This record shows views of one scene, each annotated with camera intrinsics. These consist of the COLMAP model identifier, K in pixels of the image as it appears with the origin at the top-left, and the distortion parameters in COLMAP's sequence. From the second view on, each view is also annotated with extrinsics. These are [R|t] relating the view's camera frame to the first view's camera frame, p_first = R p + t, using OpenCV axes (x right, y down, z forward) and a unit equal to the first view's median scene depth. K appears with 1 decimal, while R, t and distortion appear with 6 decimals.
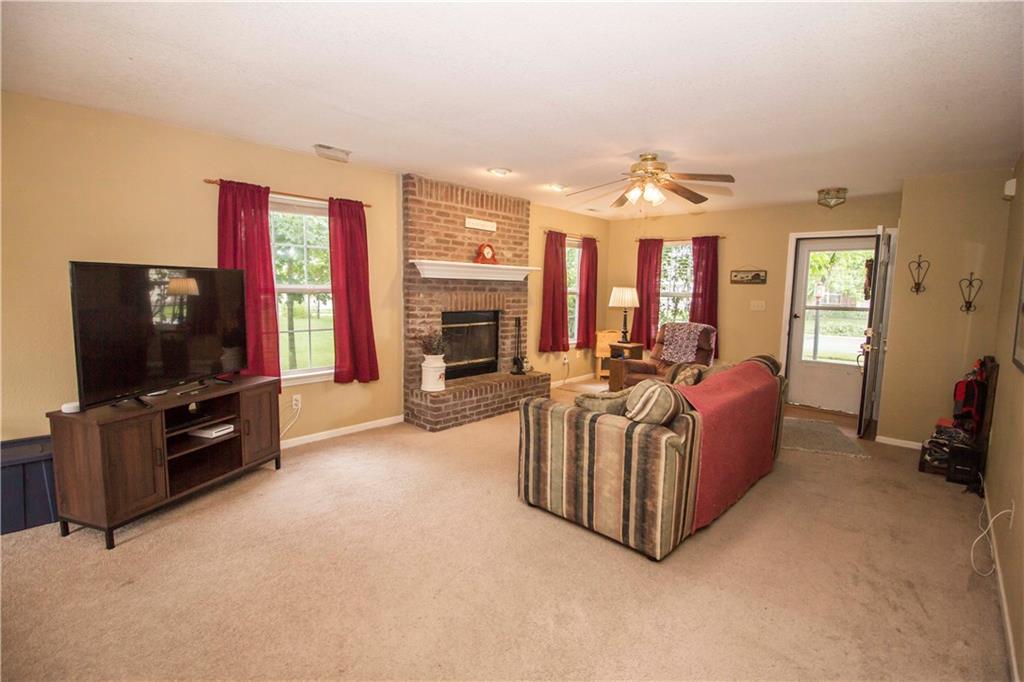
lens RADIAL K [[472.9, 0, 511.8], [0, 472.9, 343.0], [0, 0, 1]] dist [-0.011644, -0.004699]
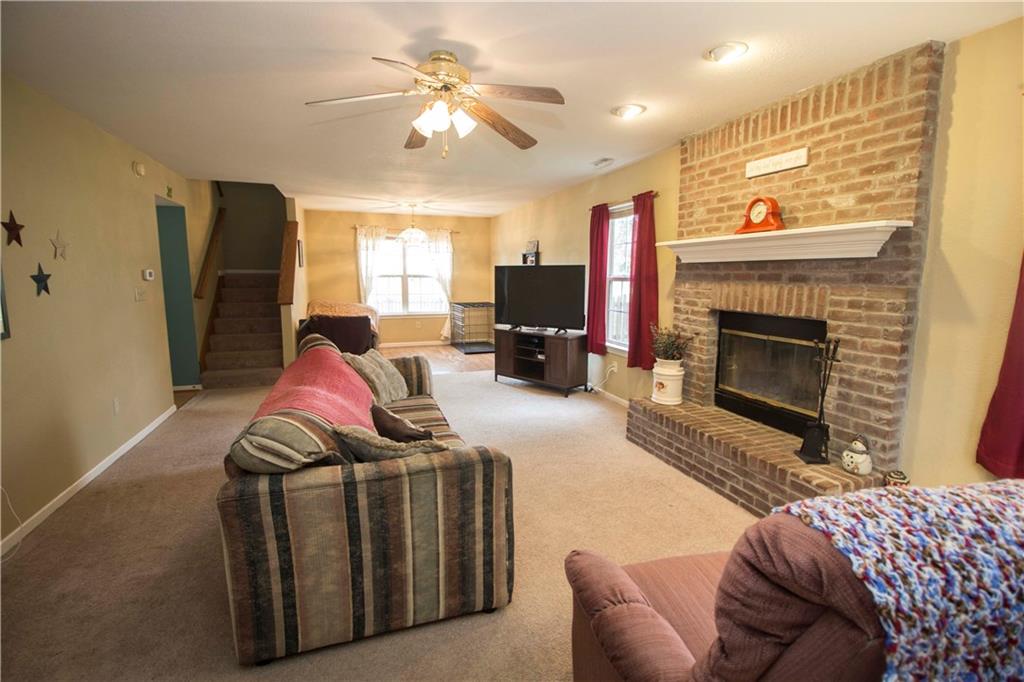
lens RADIAL K [[472.9, 0, 512.5], [0, 472.9, 340.4], [0, 0, 1]] dist [-0.011644, -0.004699]
pose [[-0.467935, 0.107776, -0.877166, 0.613469], [-0.107816, 0.978161, 0.177701, -0.111588], [0.877162, 0.177725, -0.446096, 1.037603]]
